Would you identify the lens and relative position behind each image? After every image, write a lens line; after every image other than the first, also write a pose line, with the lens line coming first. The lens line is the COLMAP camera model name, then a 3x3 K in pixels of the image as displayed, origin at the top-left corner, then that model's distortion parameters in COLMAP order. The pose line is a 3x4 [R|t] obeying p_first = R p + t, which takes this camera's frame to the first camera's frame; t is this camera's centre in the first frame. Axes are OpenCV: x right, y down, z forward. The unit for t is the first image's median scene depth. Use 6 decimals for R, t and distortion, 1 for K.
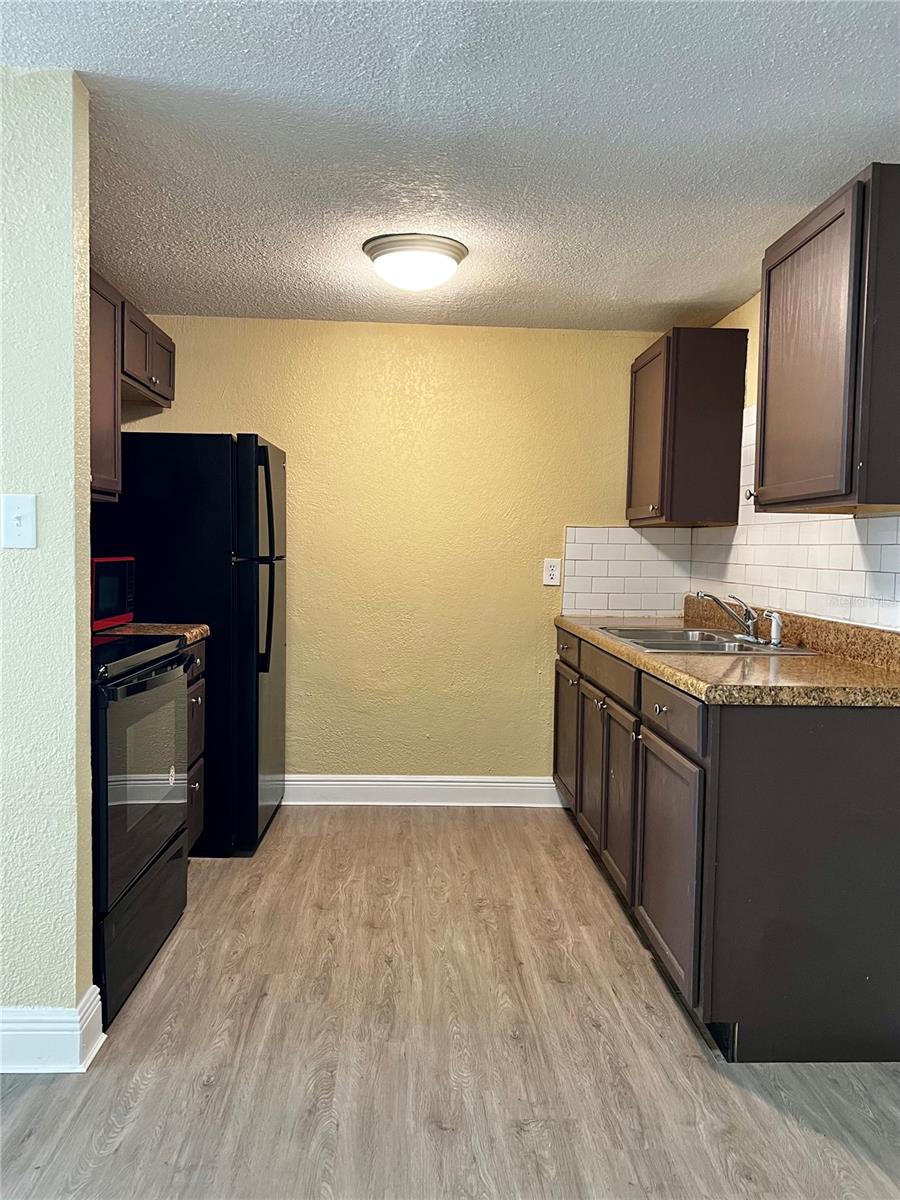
lens RADIAL K [[902.1, 0, 444.0], [0, 902.1, 602.3], [0, 0, 1]] dist [0.051827, -0.052736]
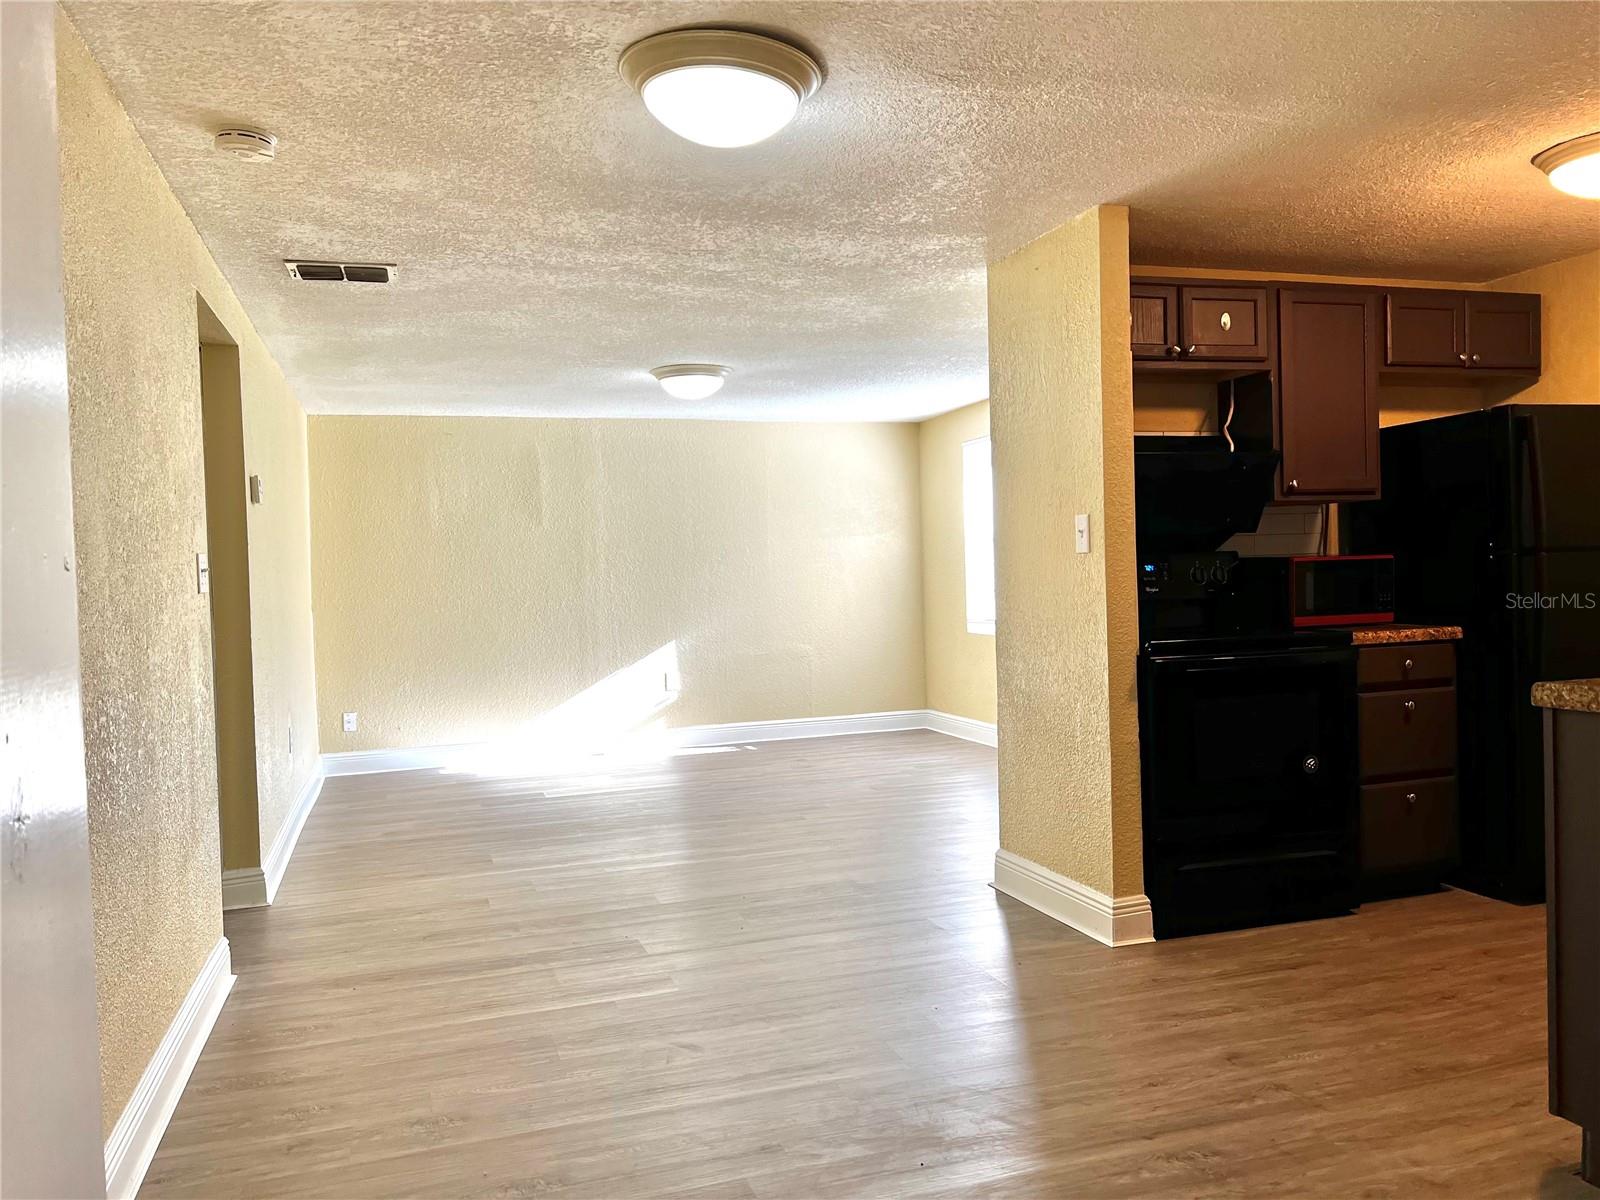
lens RADIAL K [[1202.8, 0, 808.5], [0, 1202.8, 588.9], [0, 0, 1]] dist [0.051827, -0.052736]
pose [[0.273933, -0.018332, -0.961574, 0.940437], [-0.019915, 0.999496, -0.024728, 0.039447], [0.961542, 0.025924, 0.273430, 0.069596]]
